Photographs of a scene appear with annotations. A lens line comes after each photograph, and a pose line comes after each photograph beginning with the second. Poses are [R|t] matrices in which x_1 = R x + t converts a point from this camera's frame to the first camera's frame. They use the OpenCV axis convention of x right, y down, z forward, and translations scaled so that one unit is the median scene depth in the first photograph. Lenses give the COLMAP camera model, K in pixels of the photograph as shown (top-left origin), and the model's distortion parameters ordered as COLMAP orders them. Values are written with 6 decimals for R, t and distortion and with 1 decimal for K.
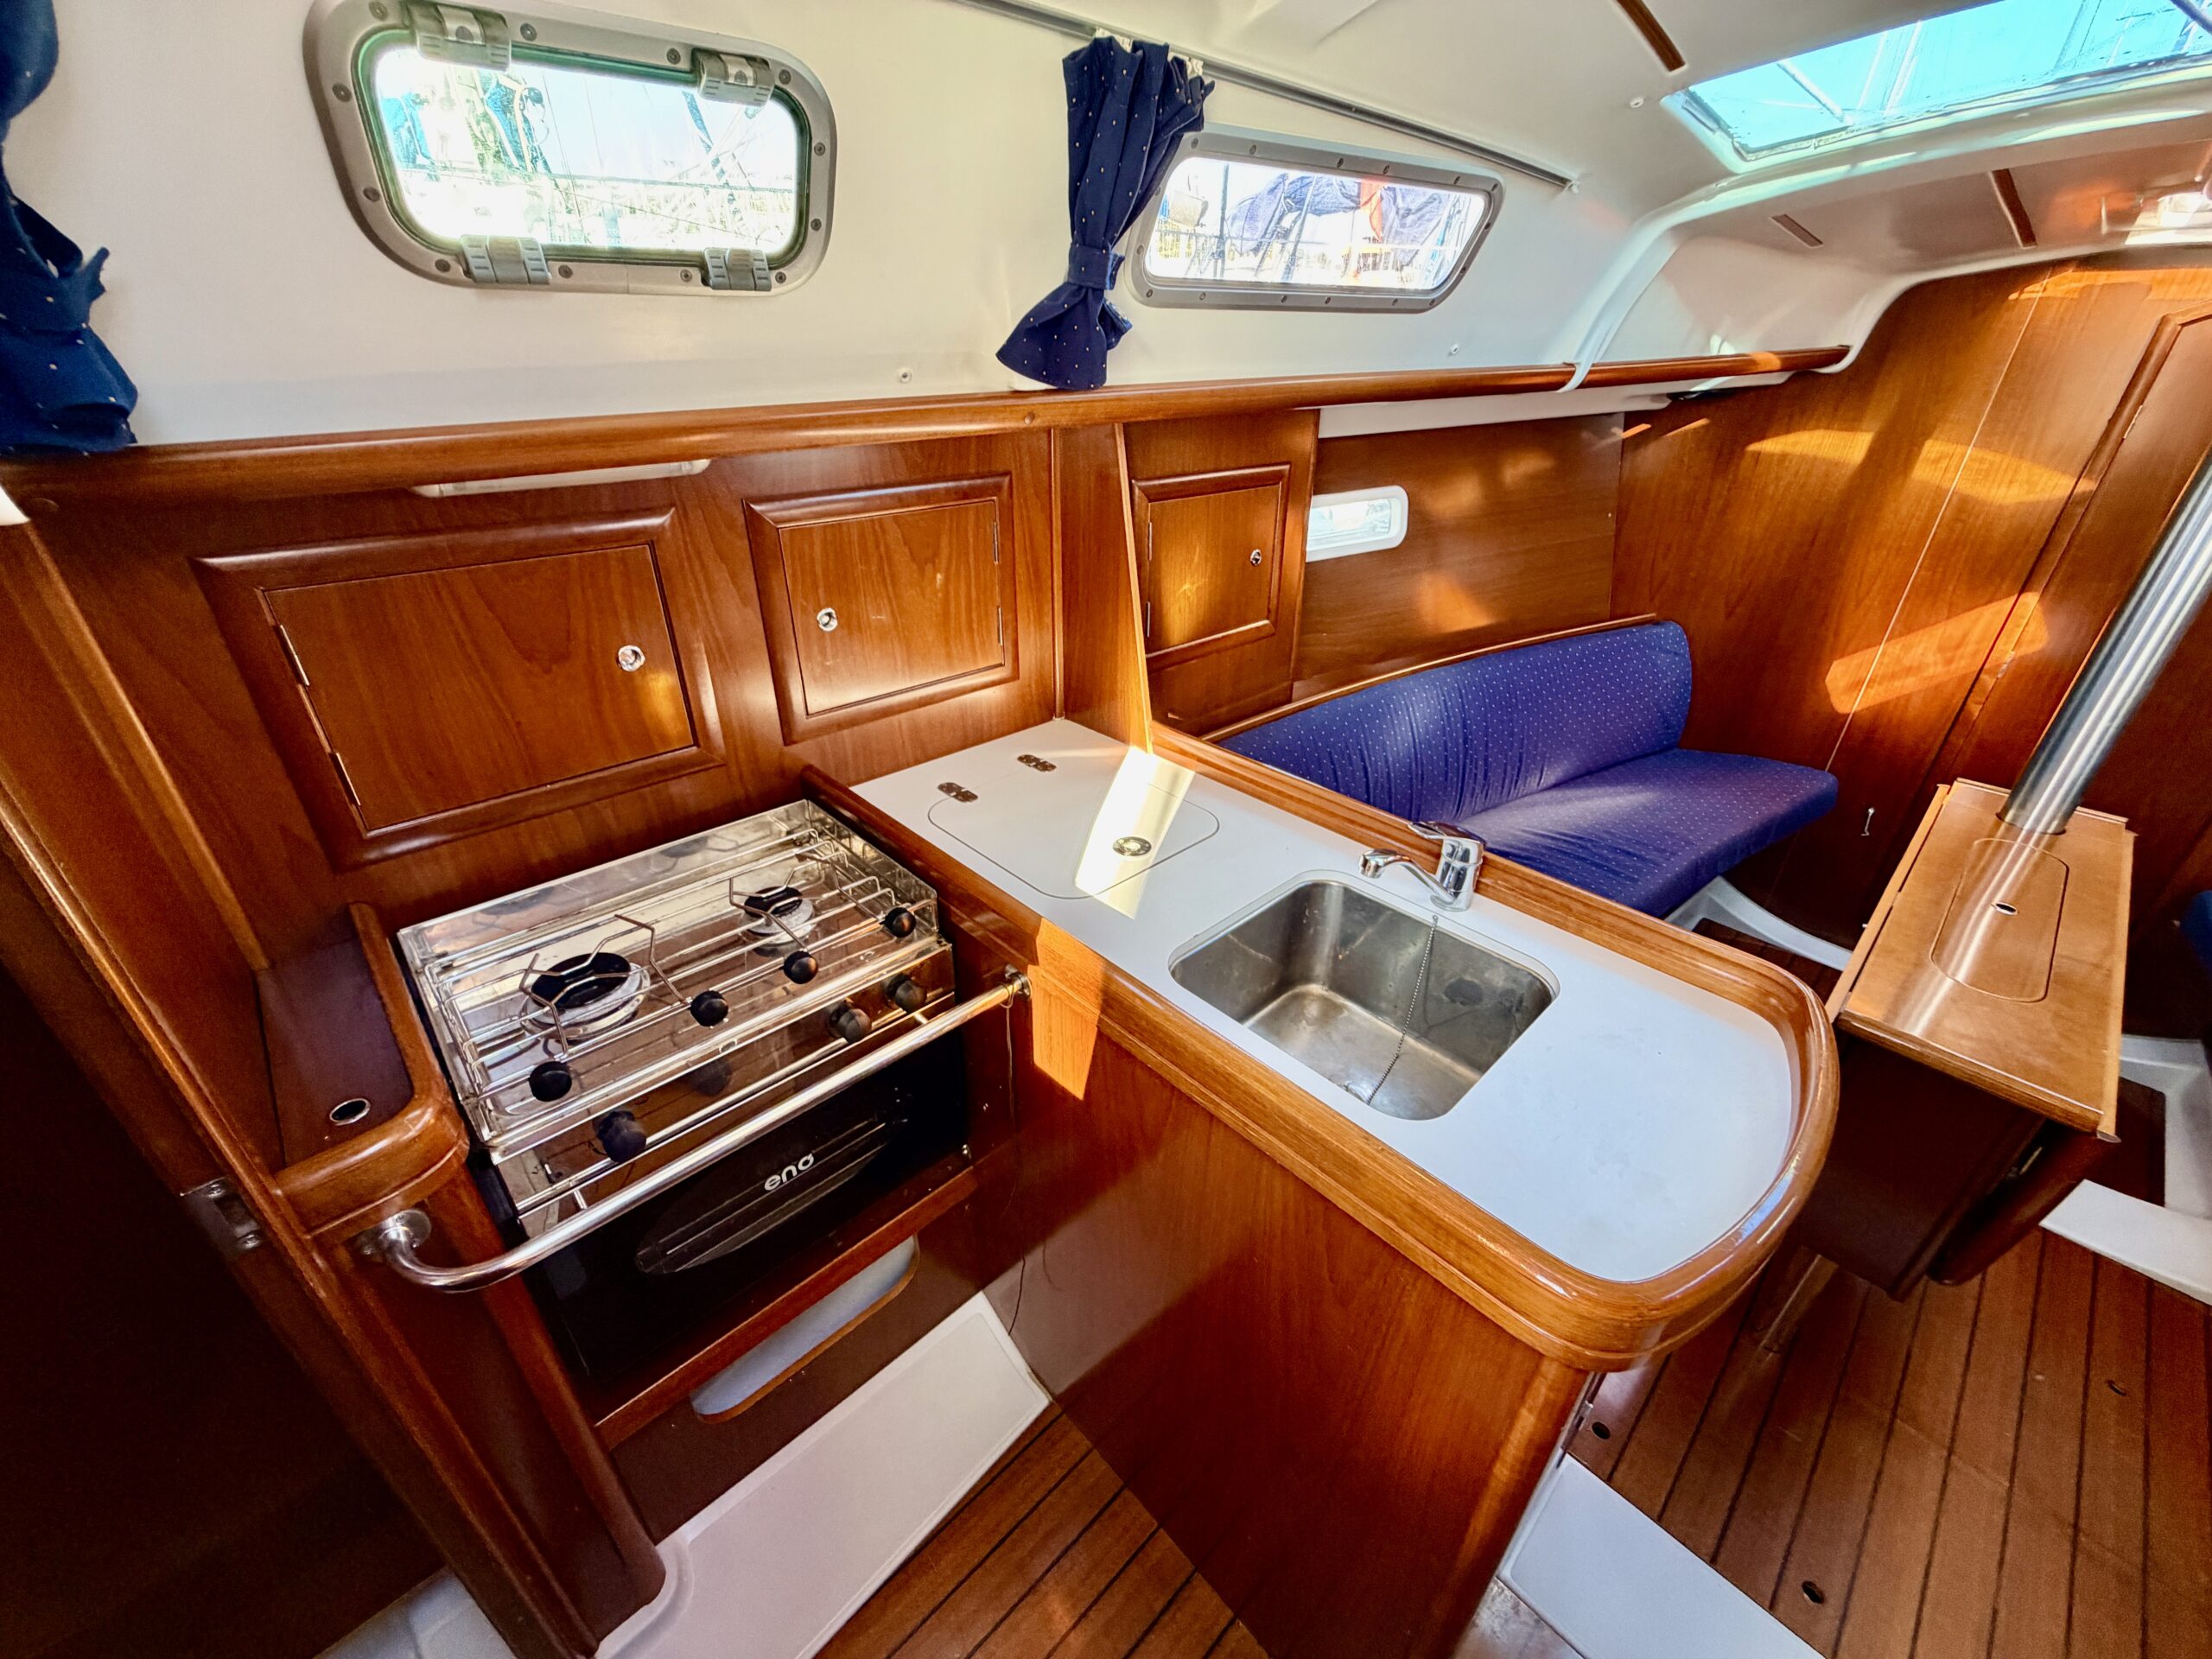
lens RADIAL K [[878.6, 0, 1104.9], [0, 878.6, 827.5], [0, 0, 1]] dist [0.003814, -0.001165]
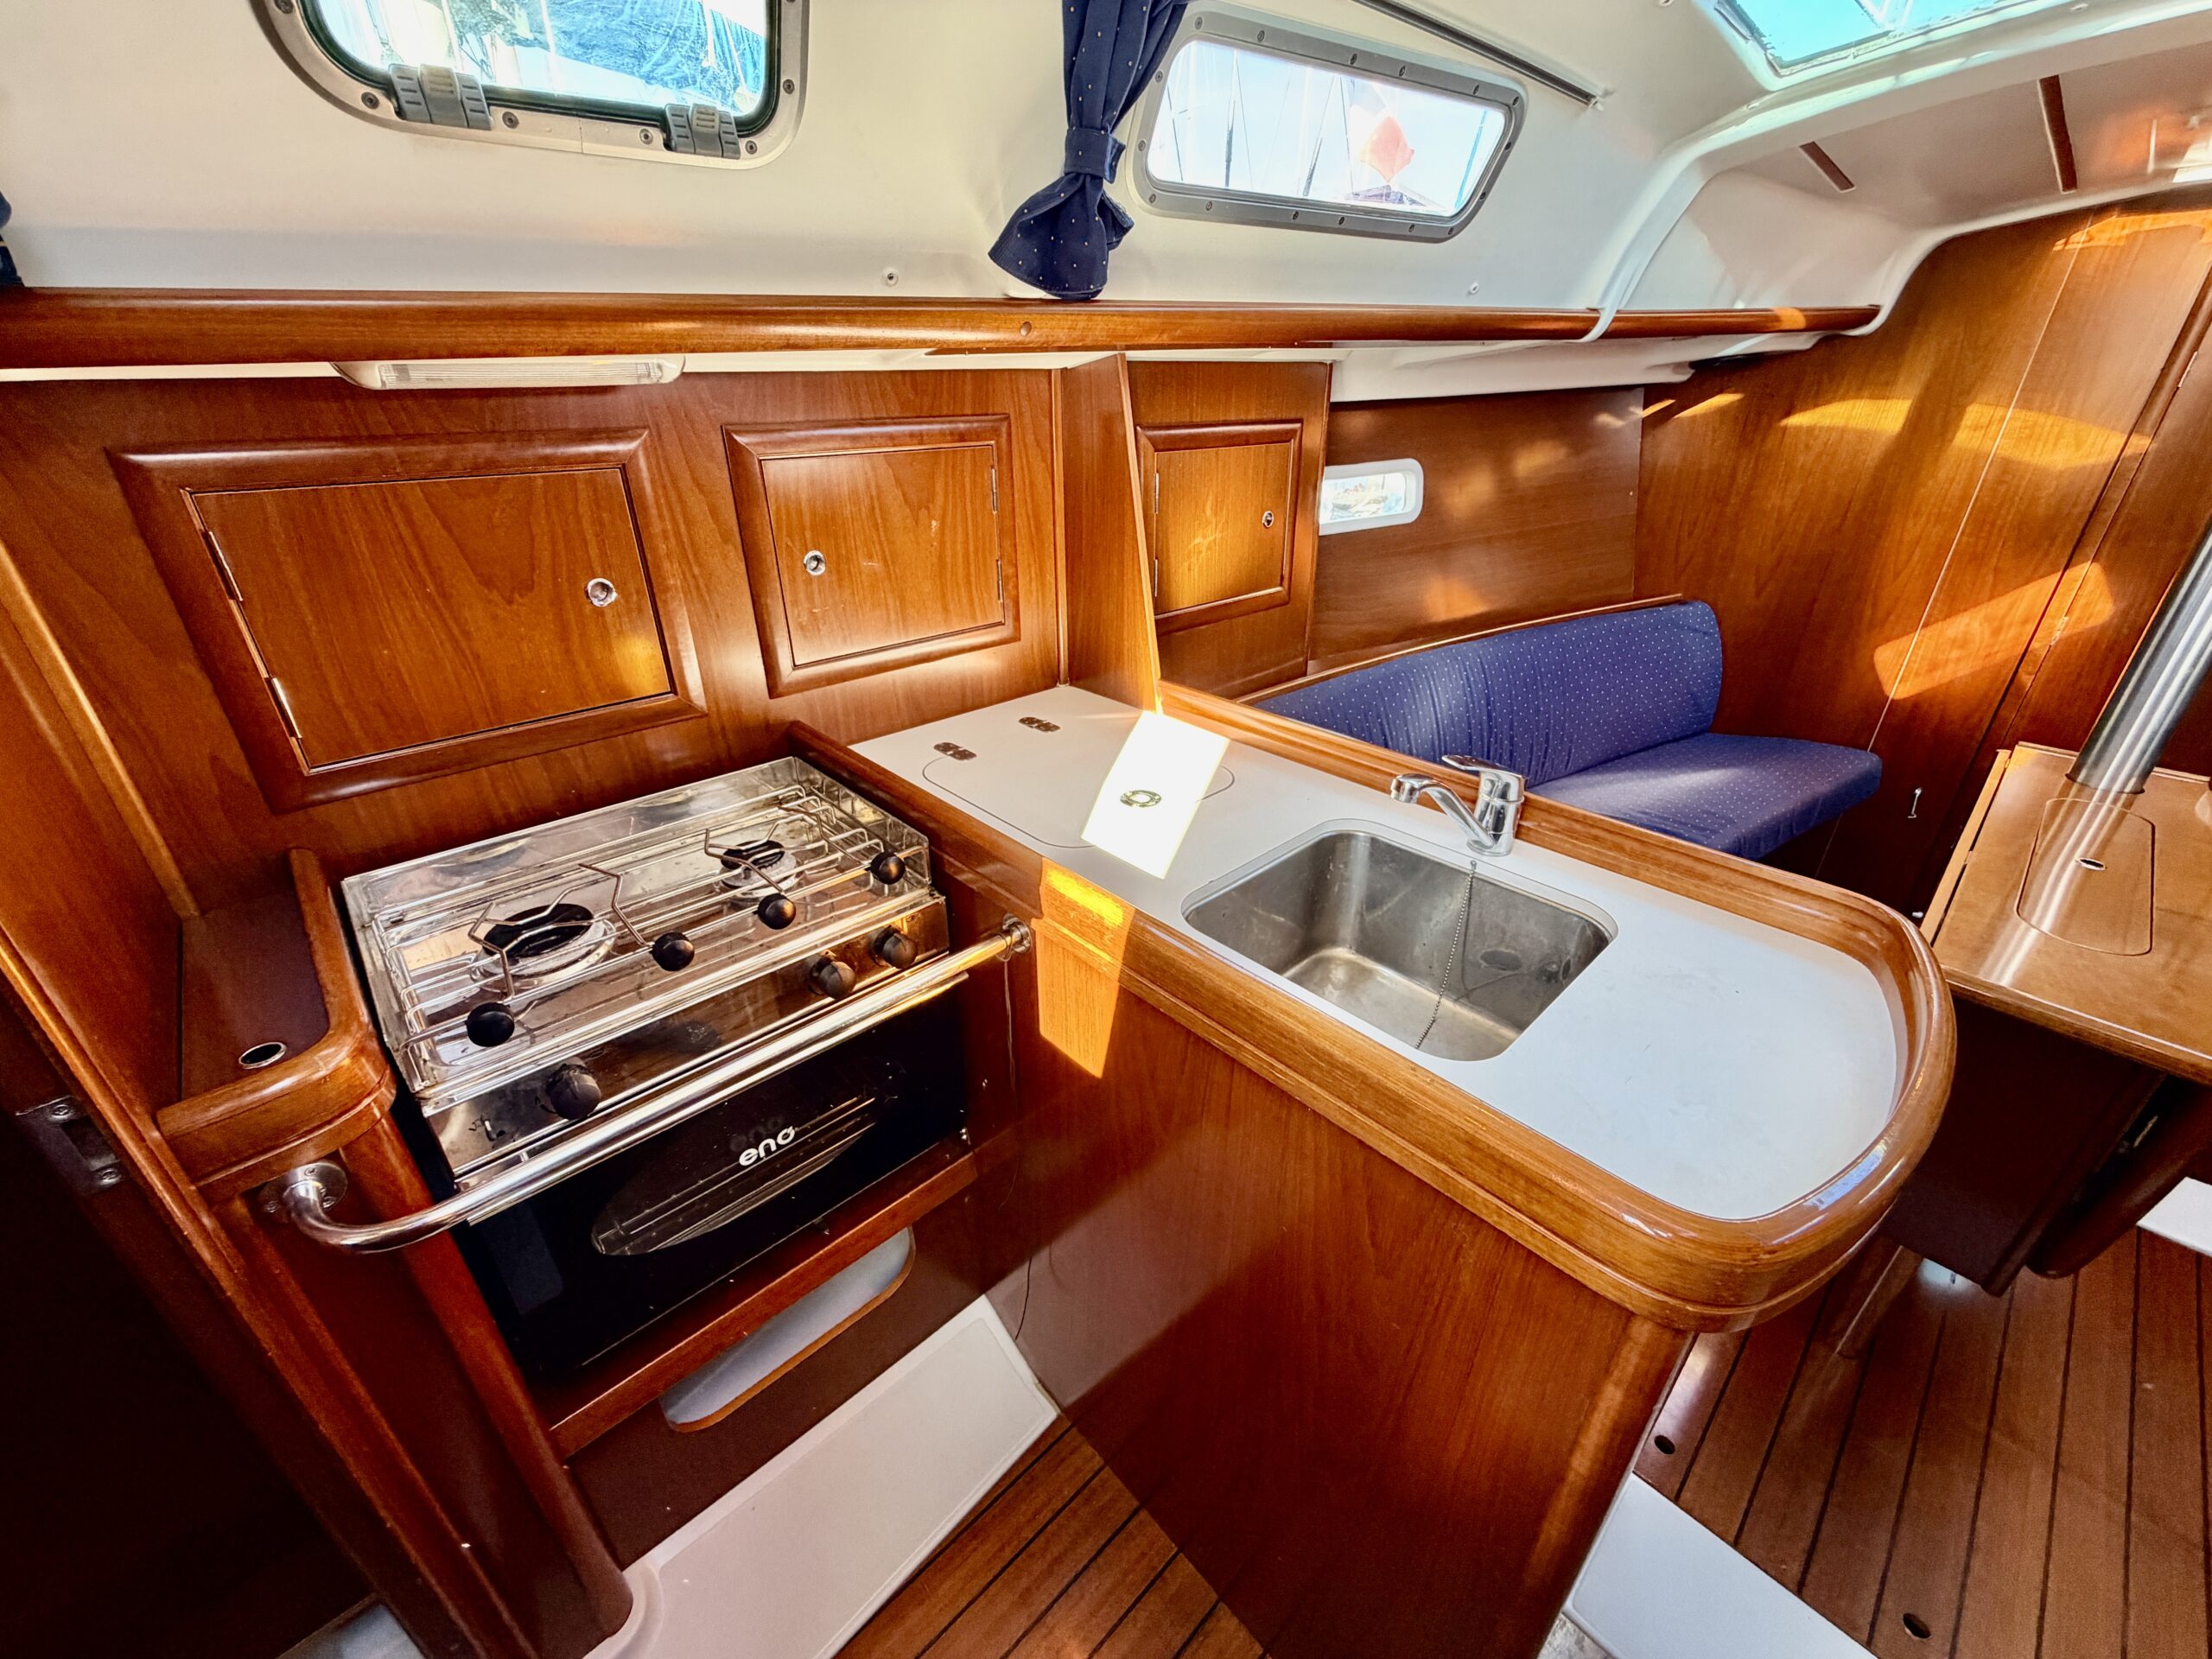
lens RADIAL K [[878.6, 0, 1106.0], [0, 878.6, 828.8], [0, 0, 1]] dist [0.003814, -0.001165]
pose [[0.999885, -0.009644, -0.011674, 0.004566], [0.009254, 0.999413, -0.033000, 0.083684], [0.011985, 0.032888, 0.999387, 0.072788]]
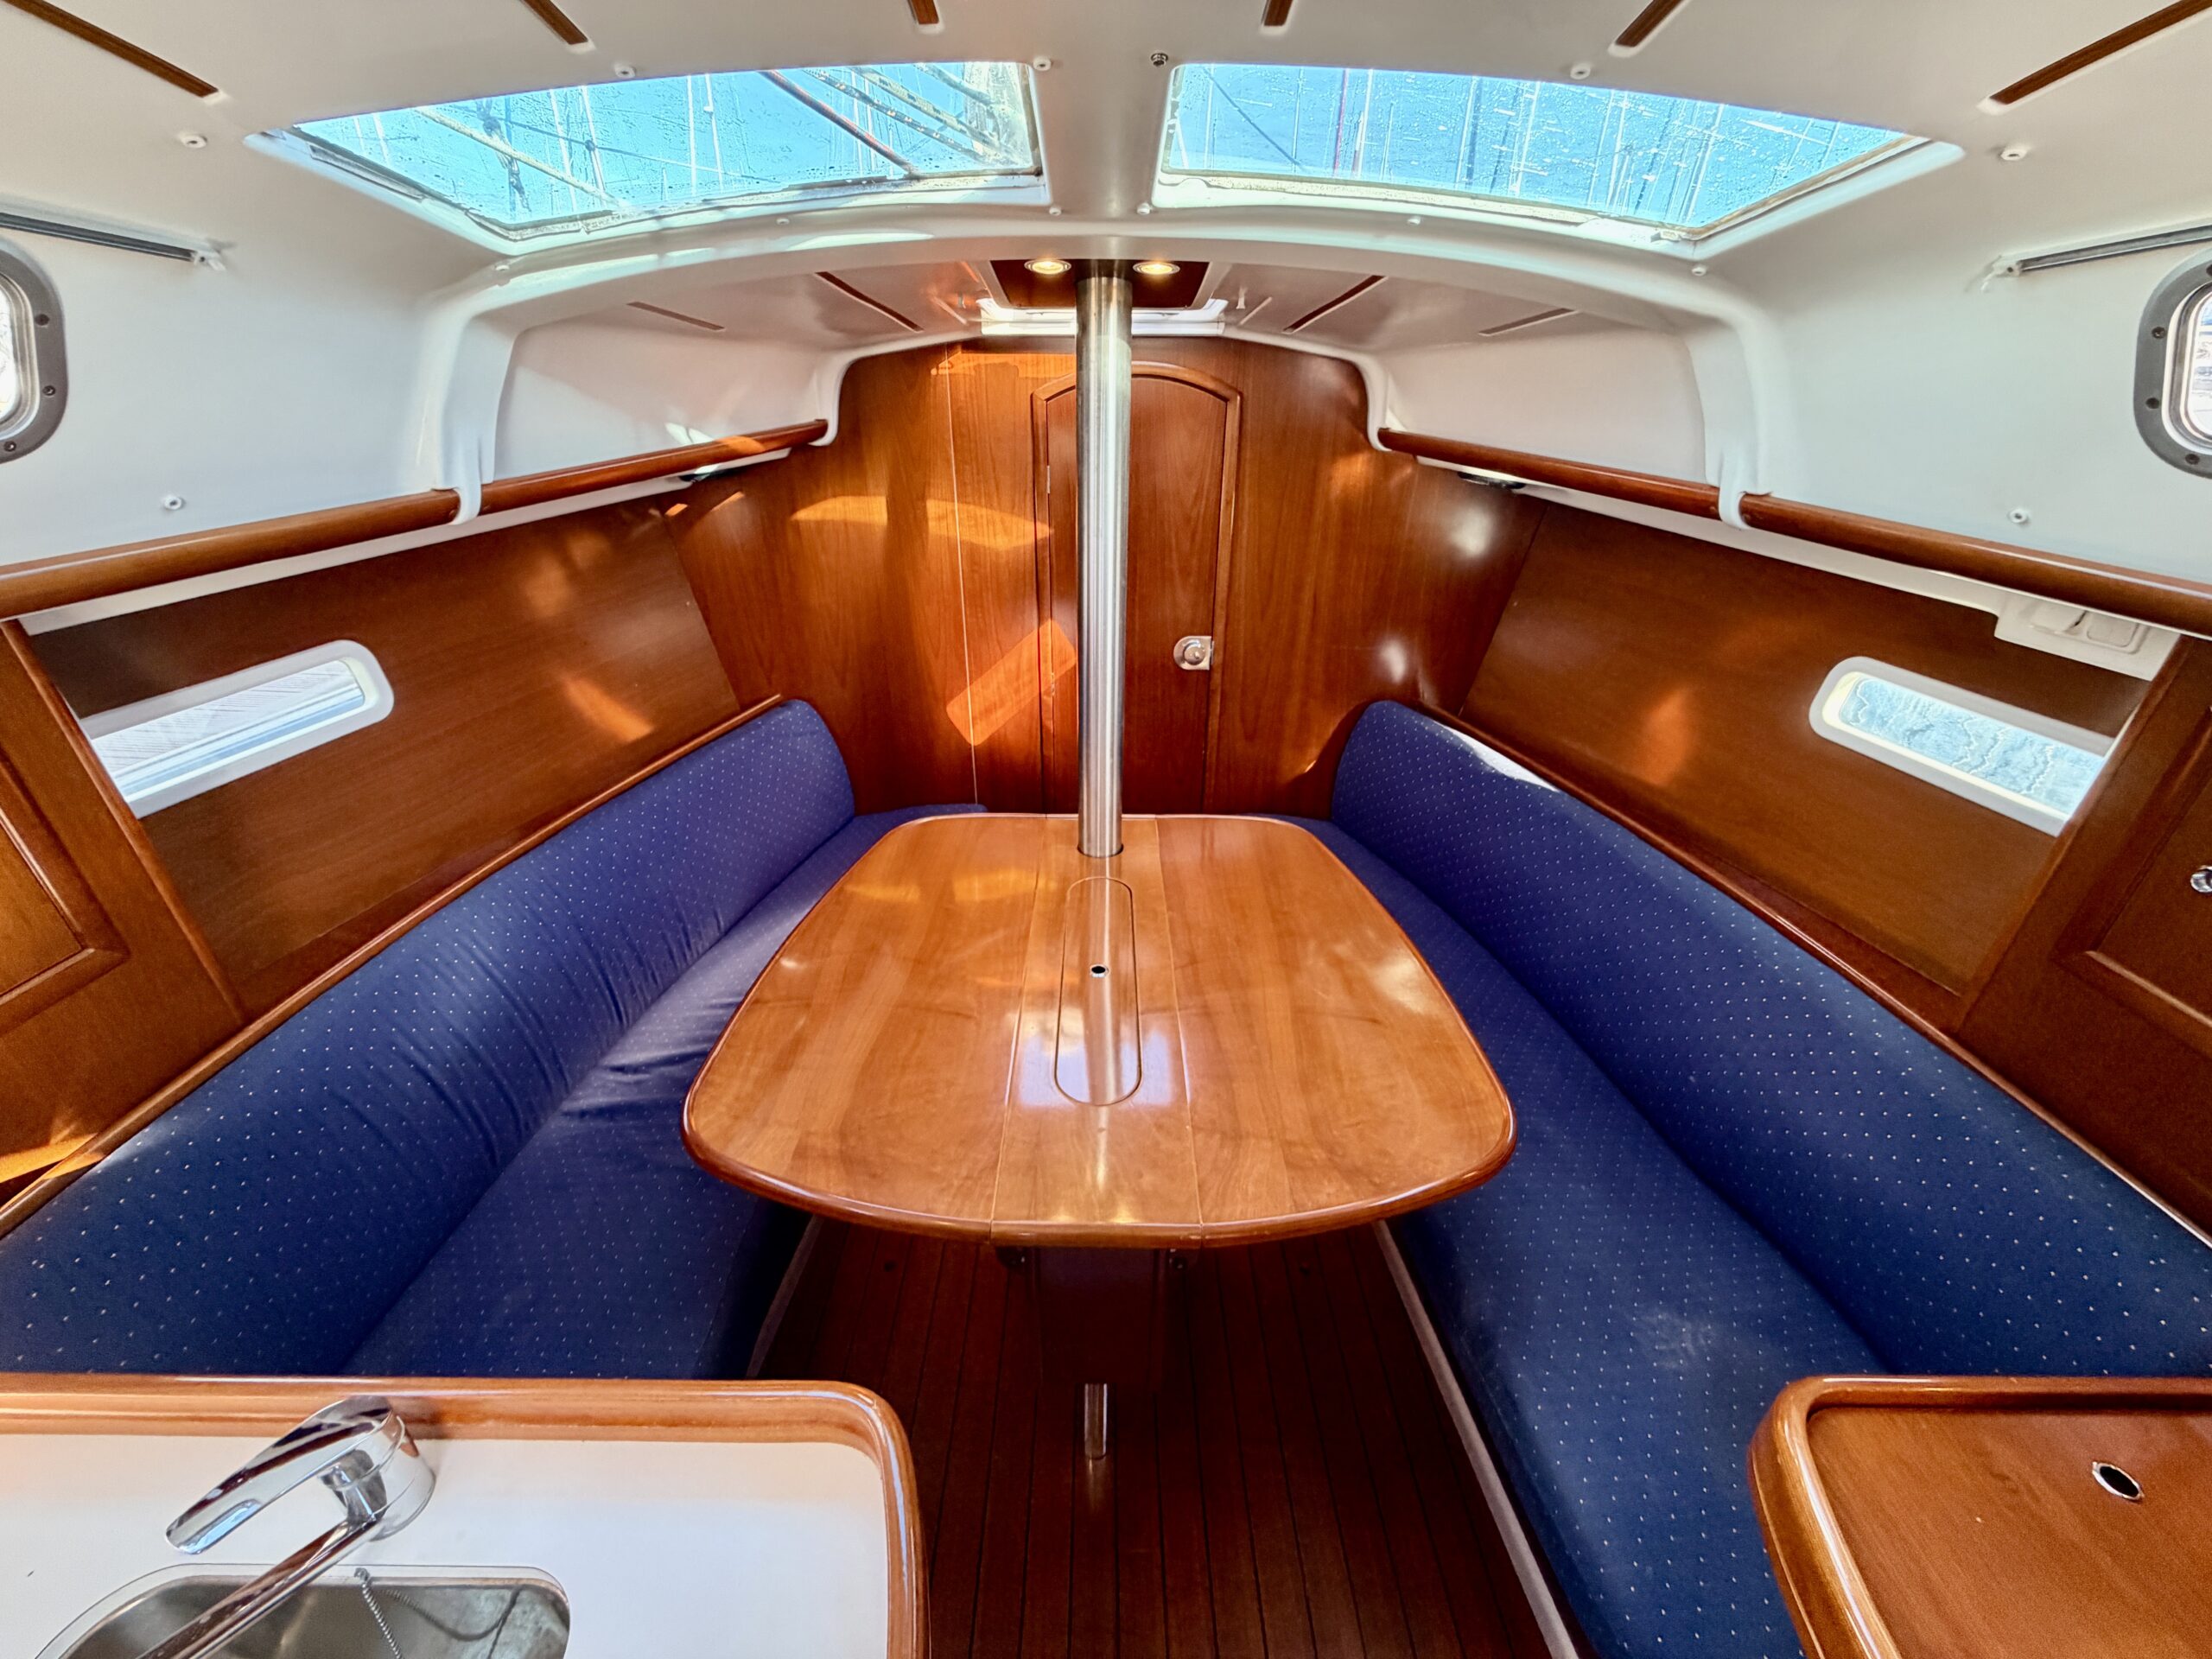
lens RADIAL K [[878.6, 0, 1096.0], [0, 878.6, 822.8], [0, 0, 1]] dist [0.003814, -0.001165]
pose [[0.692629, -0.340617, 0.635802, 0.448845], [0.354768, 0.928358, 0.110870, -0.207388], [-0.628016, 0.148770, 0.763848, 0.188837]]
